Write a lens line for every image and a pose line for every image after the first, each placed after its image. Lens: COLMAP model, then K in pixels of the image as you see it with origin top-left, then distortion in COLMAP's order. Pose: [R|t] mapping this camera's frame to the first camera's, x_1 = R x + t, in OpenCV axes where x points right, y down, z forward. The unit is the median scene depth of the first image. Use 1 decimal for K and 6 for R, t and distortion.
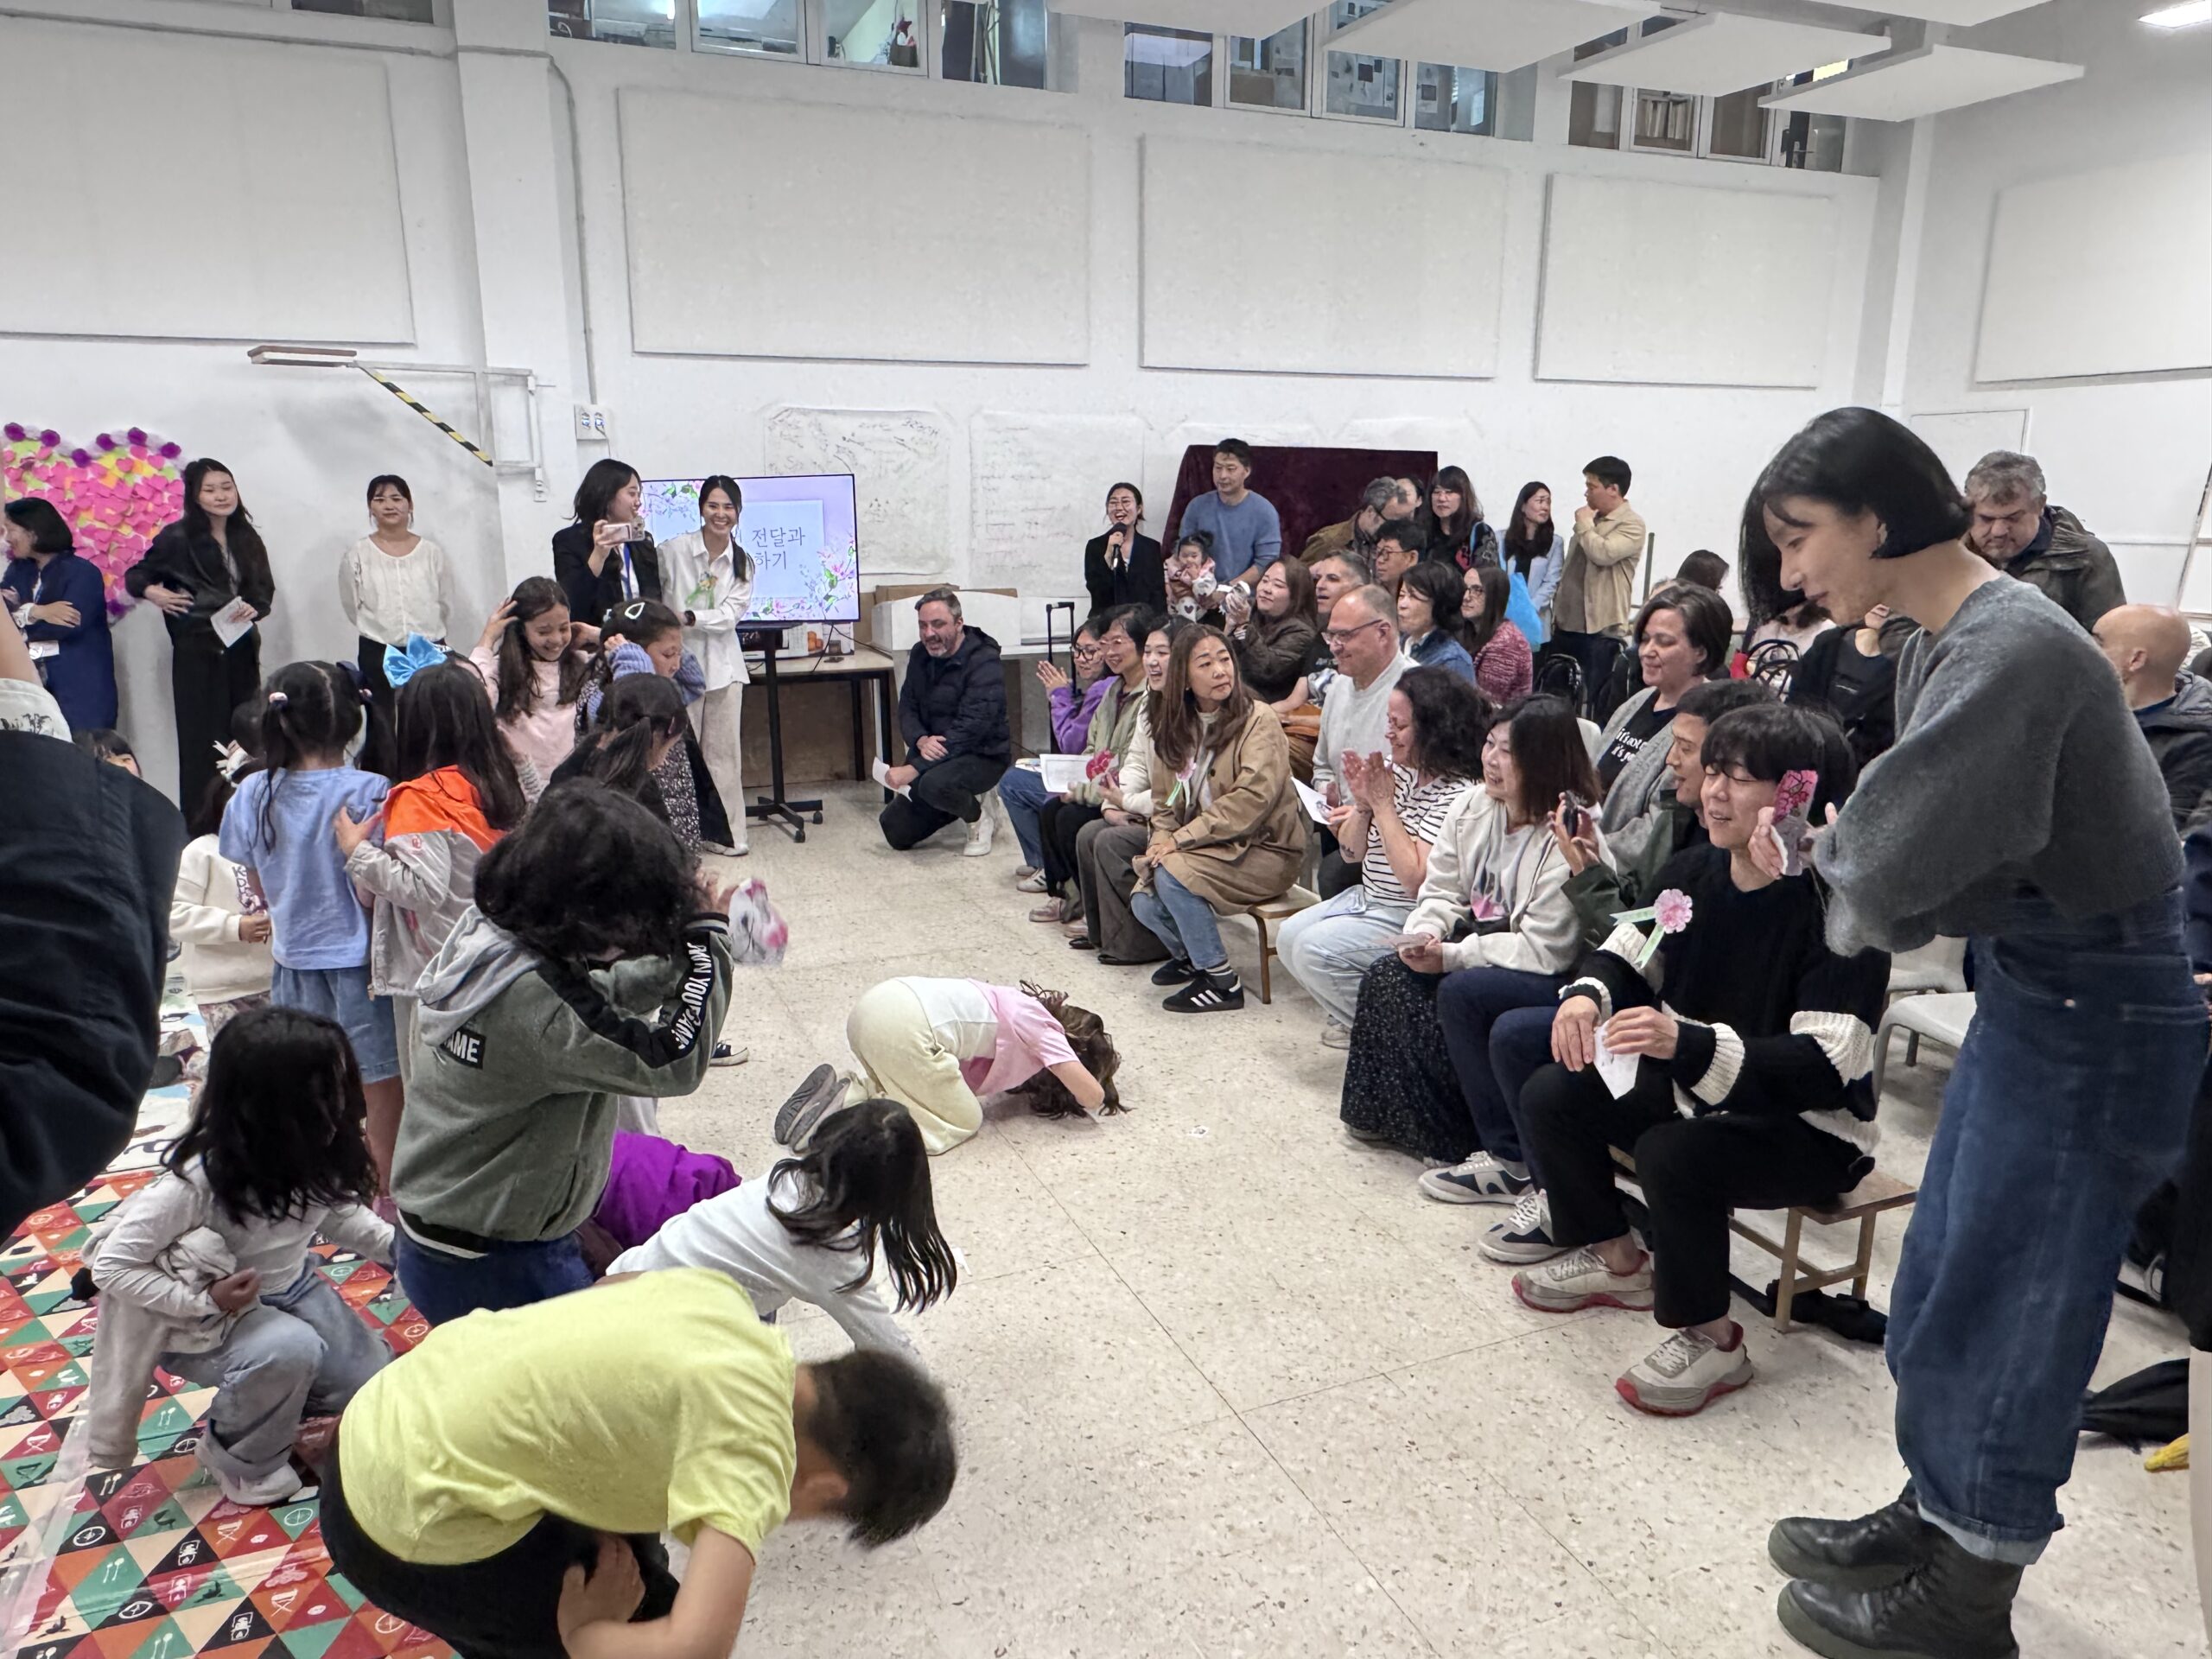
lens RADIAL K [[1477.9, 0, 1096.2], [0, 1477.9, 837.6], [0, 0, 1]] dist [-0.006991, 0.000296]
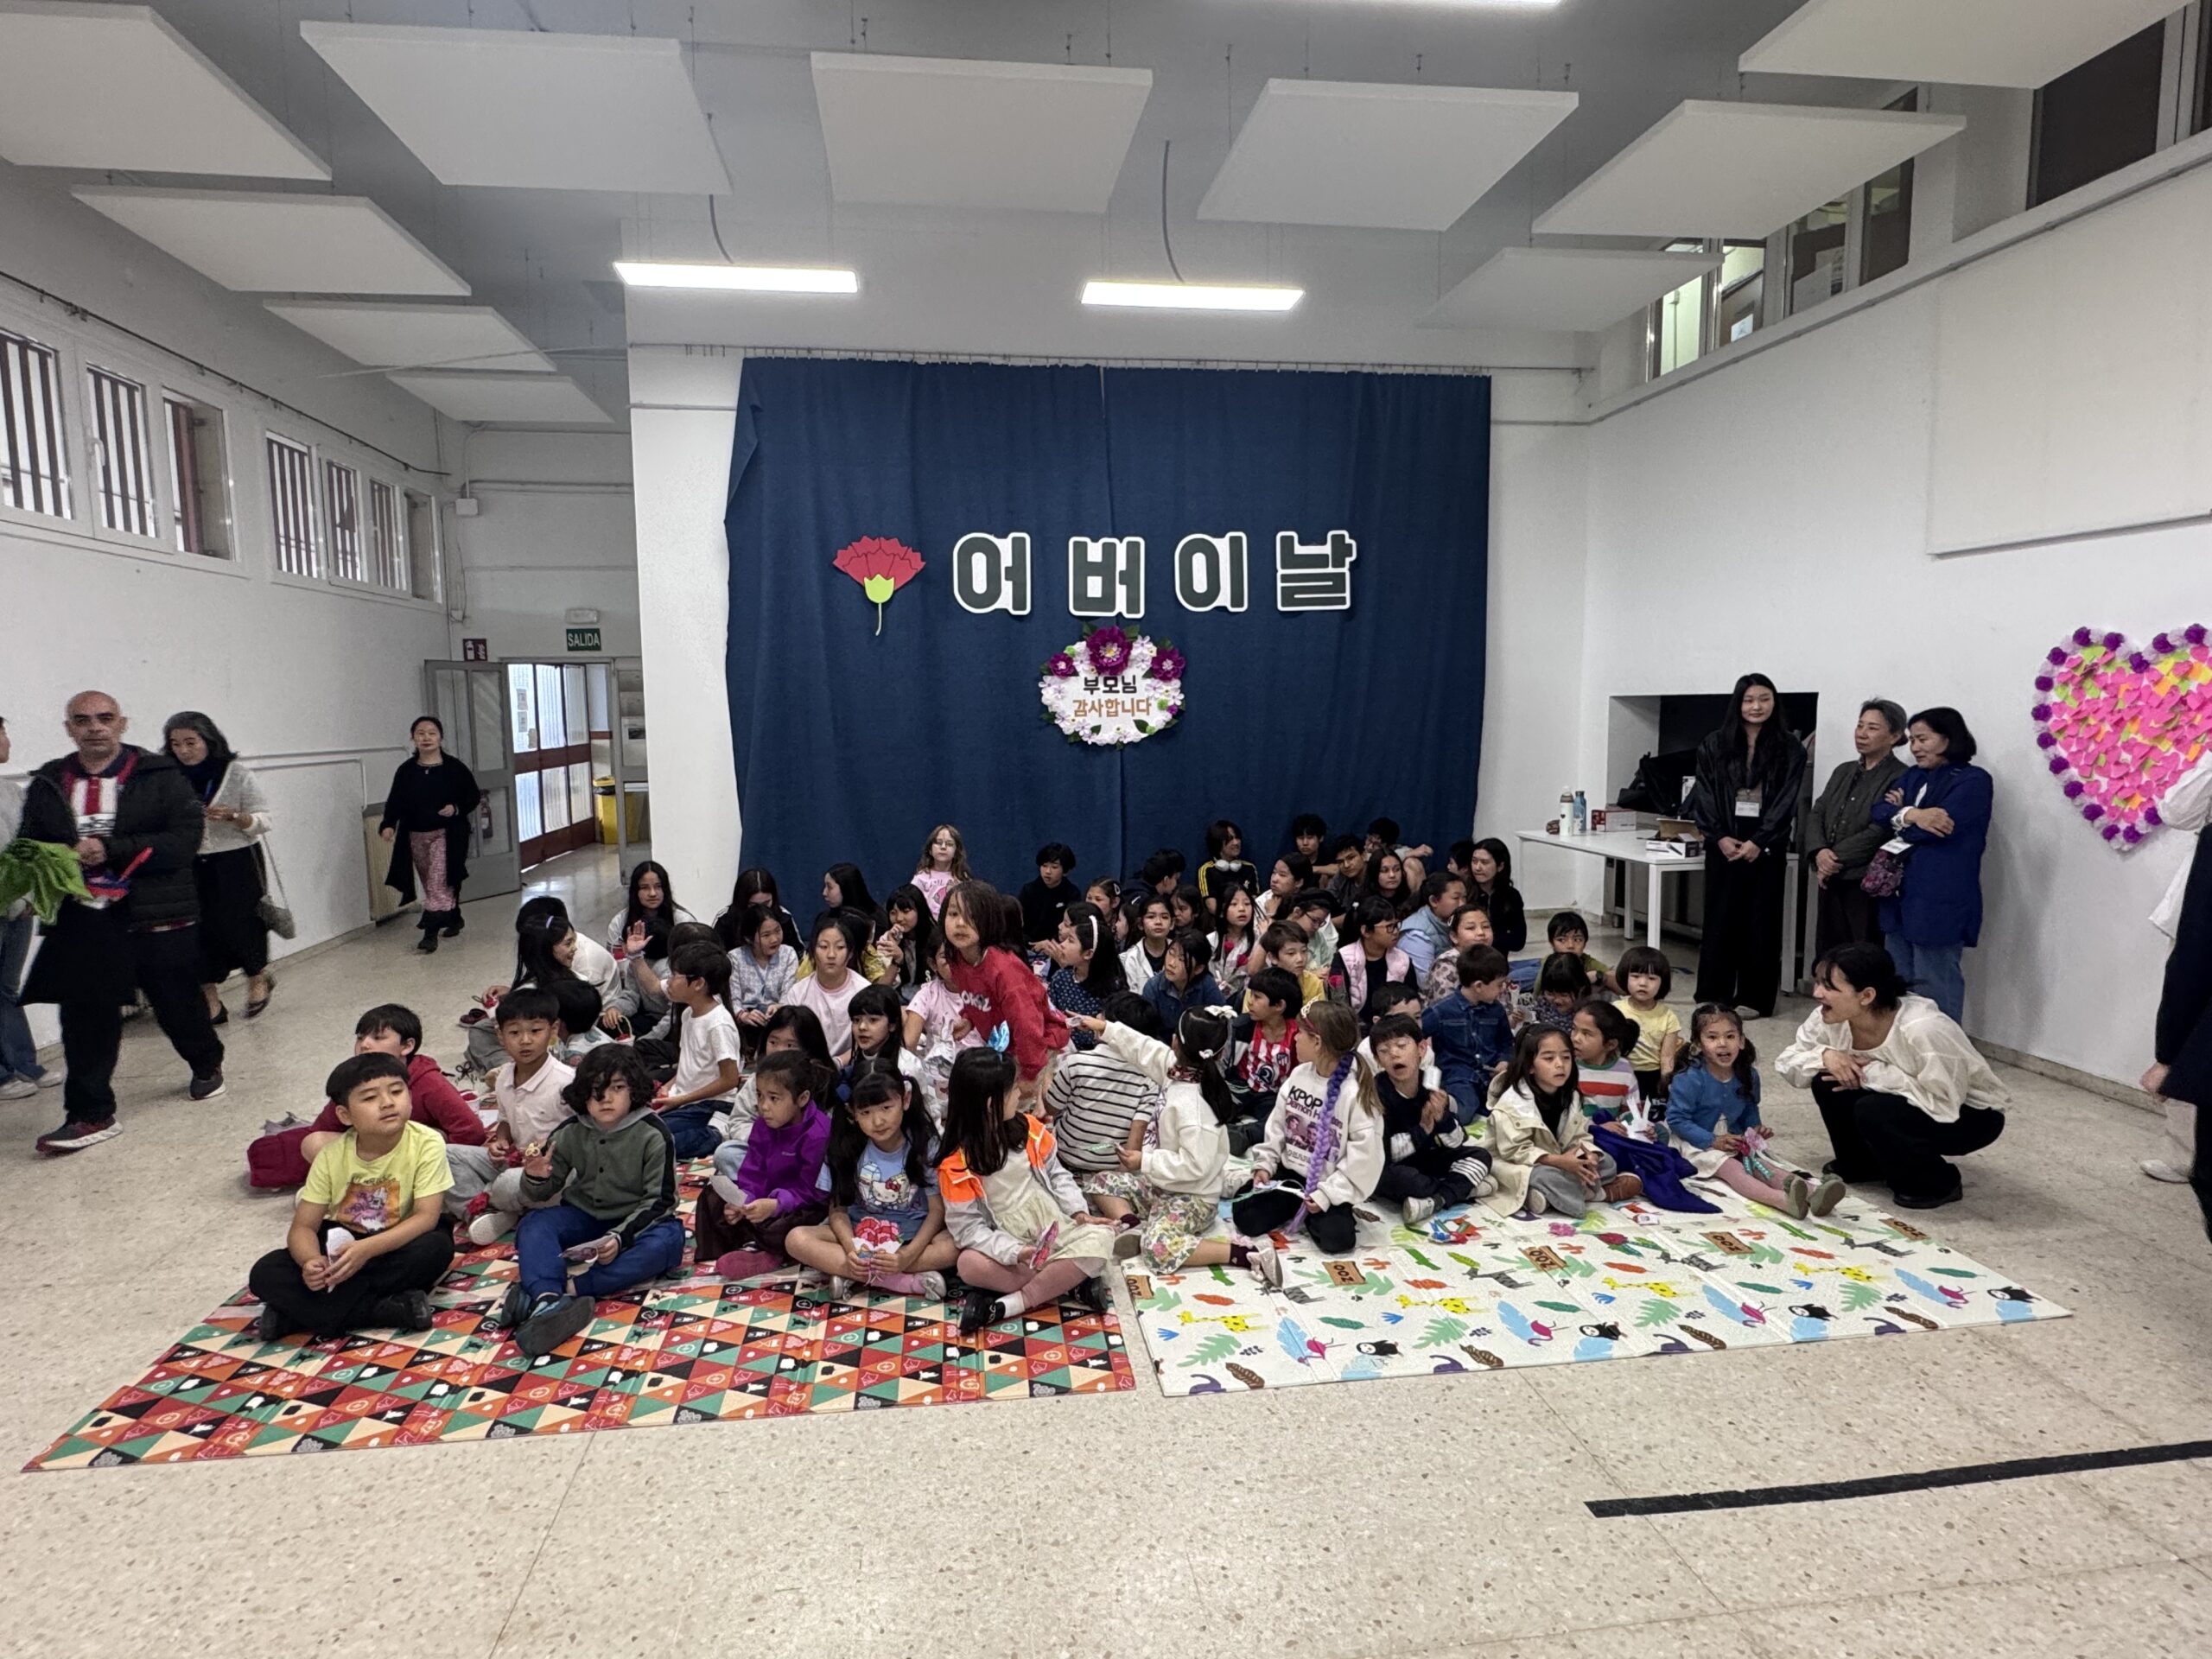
lens RADIAL K [[1236.7, 0, 1110.0], [0, 1236.7, 831.3], [0, 0, 1]] dist [-0.004277, -0.001296]
pose [[-0.257373, 0.101396, -0.960978, 0.153052], [-0.216337, 0.963190, 0.159570, -0.130140], [0.941784, 0.248964, -0.225963, 0.547869]]
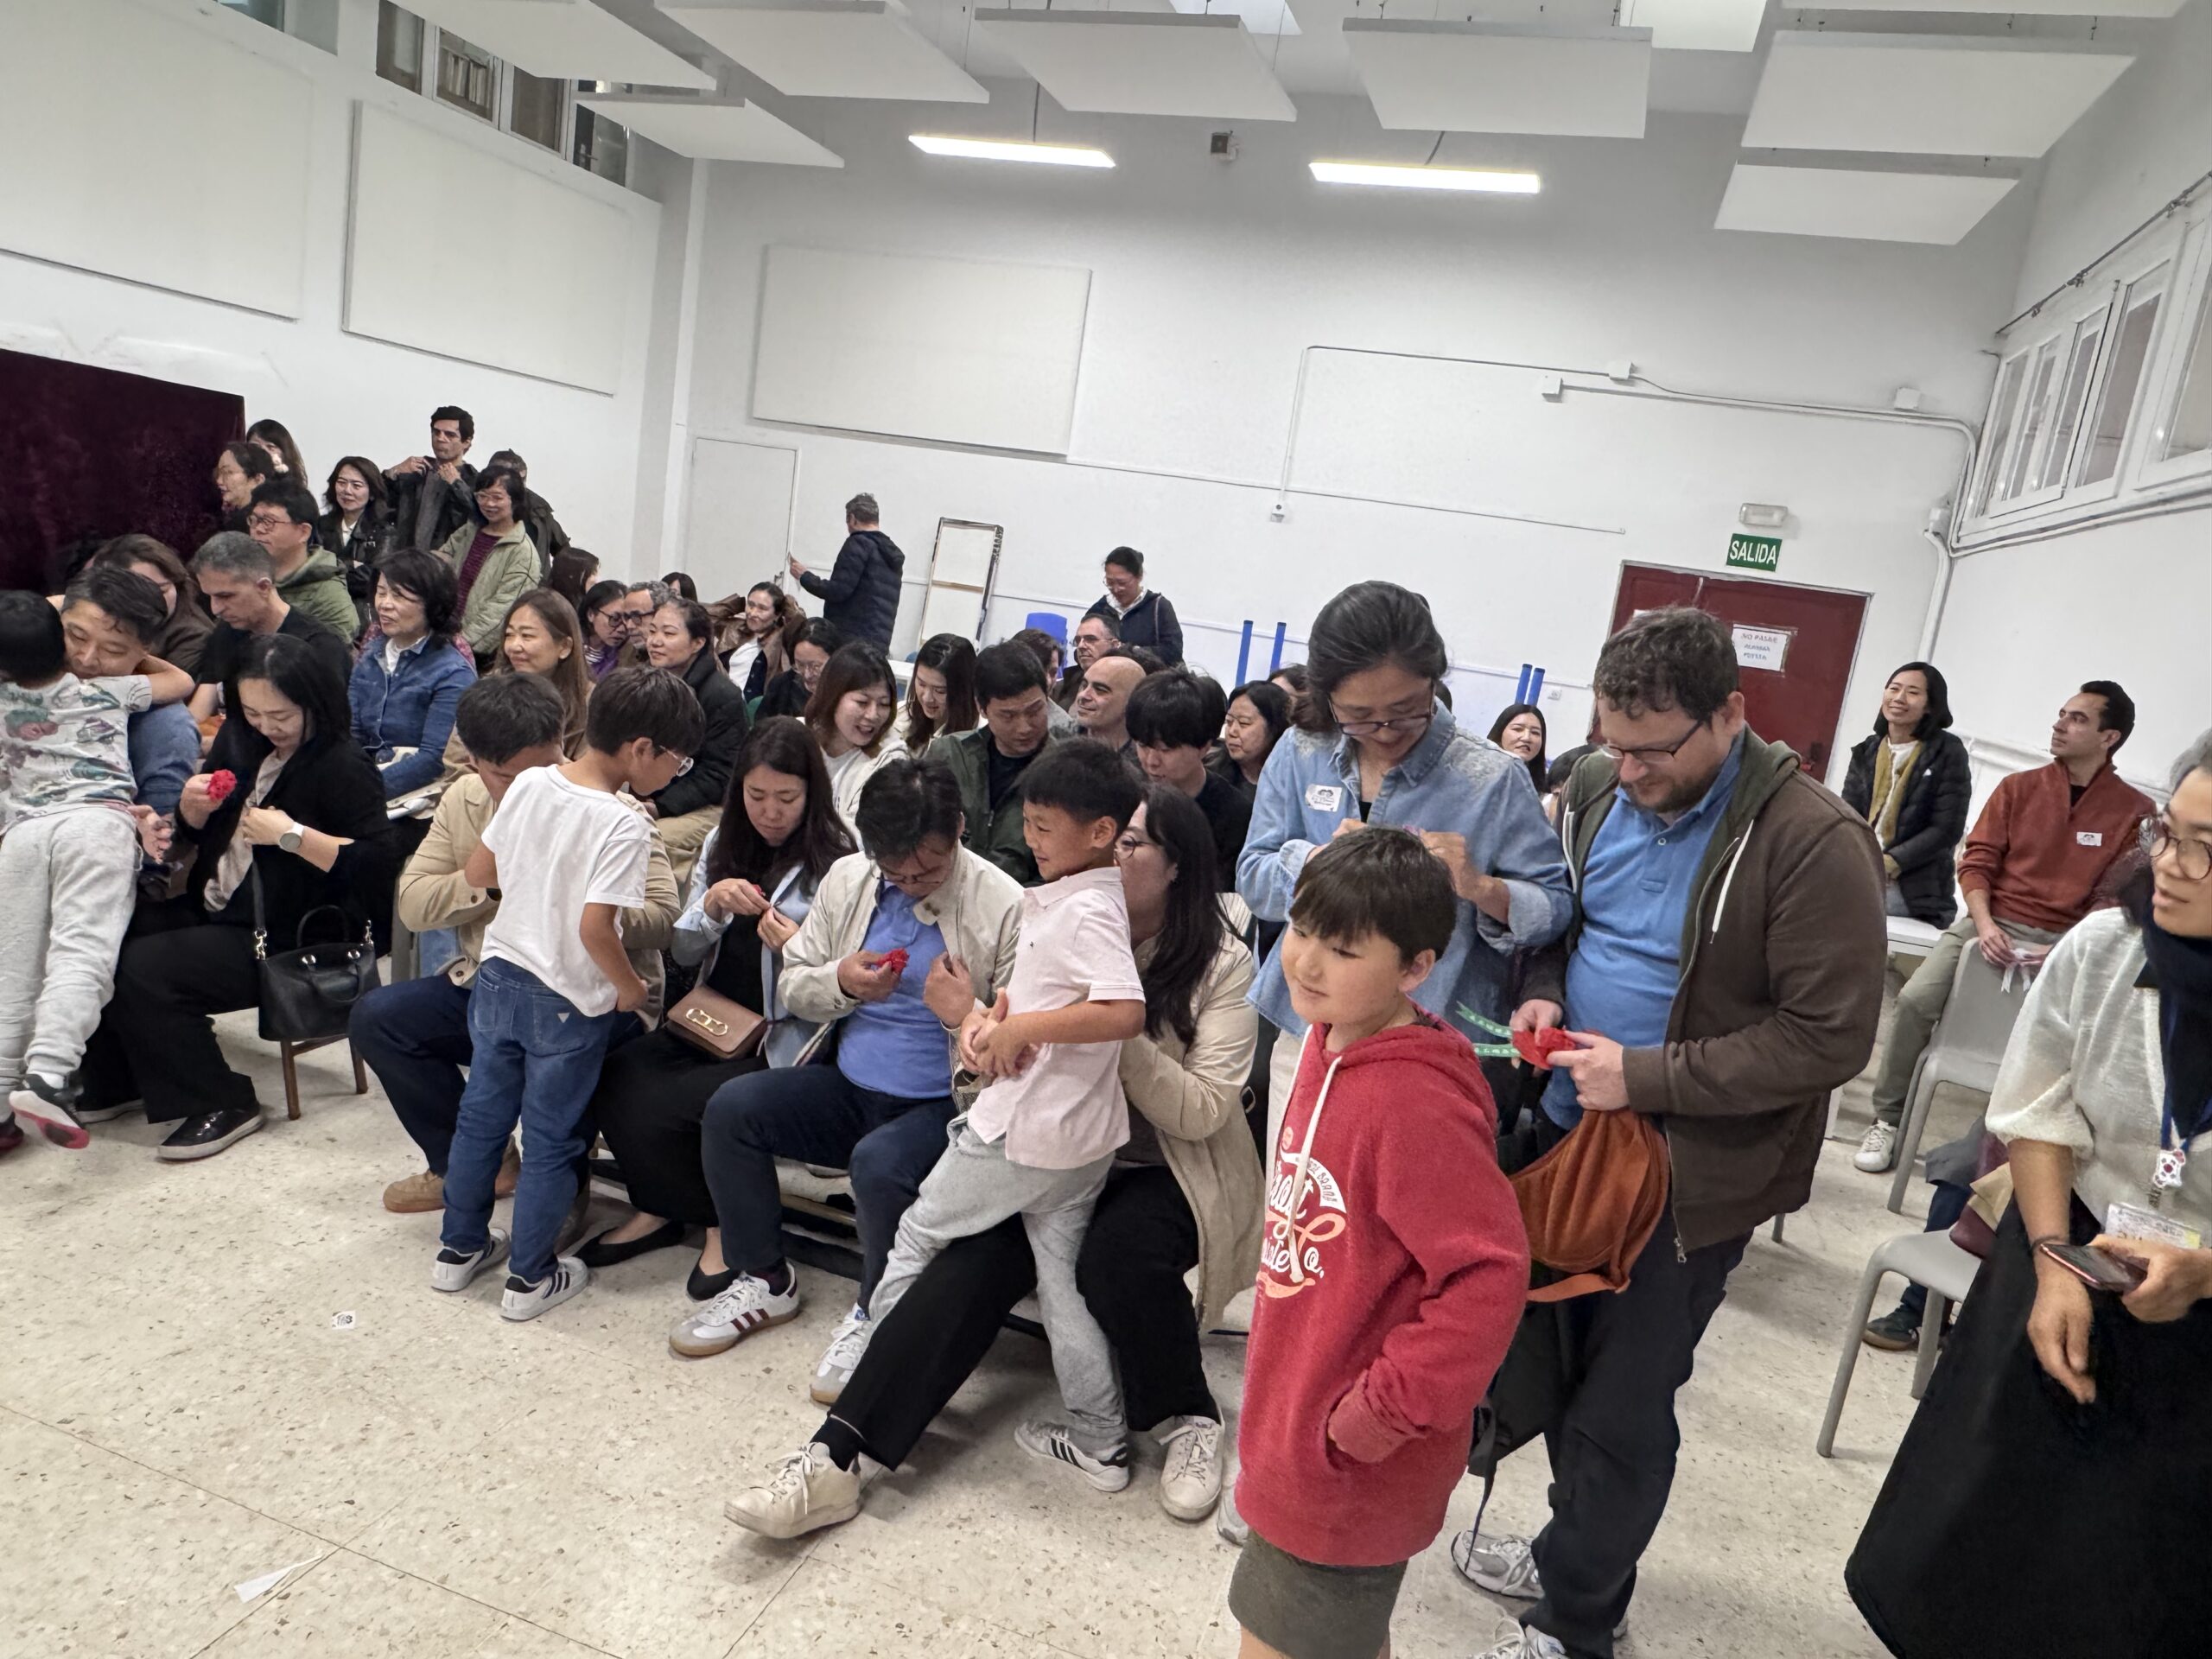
lens RADIAL K [[1477.9, 0, 1103.2], [0, 1477.9, 845.1], [0, 0, 1]] dist [-0.006991, 0.000296]
pose [[0.646166, -0.050904, 0.761498, -0.117657], [0.037234, 0.998688, 0.035165, -0.025144], [-0.762288, 0.005631, 0.647213, 0.117727]]
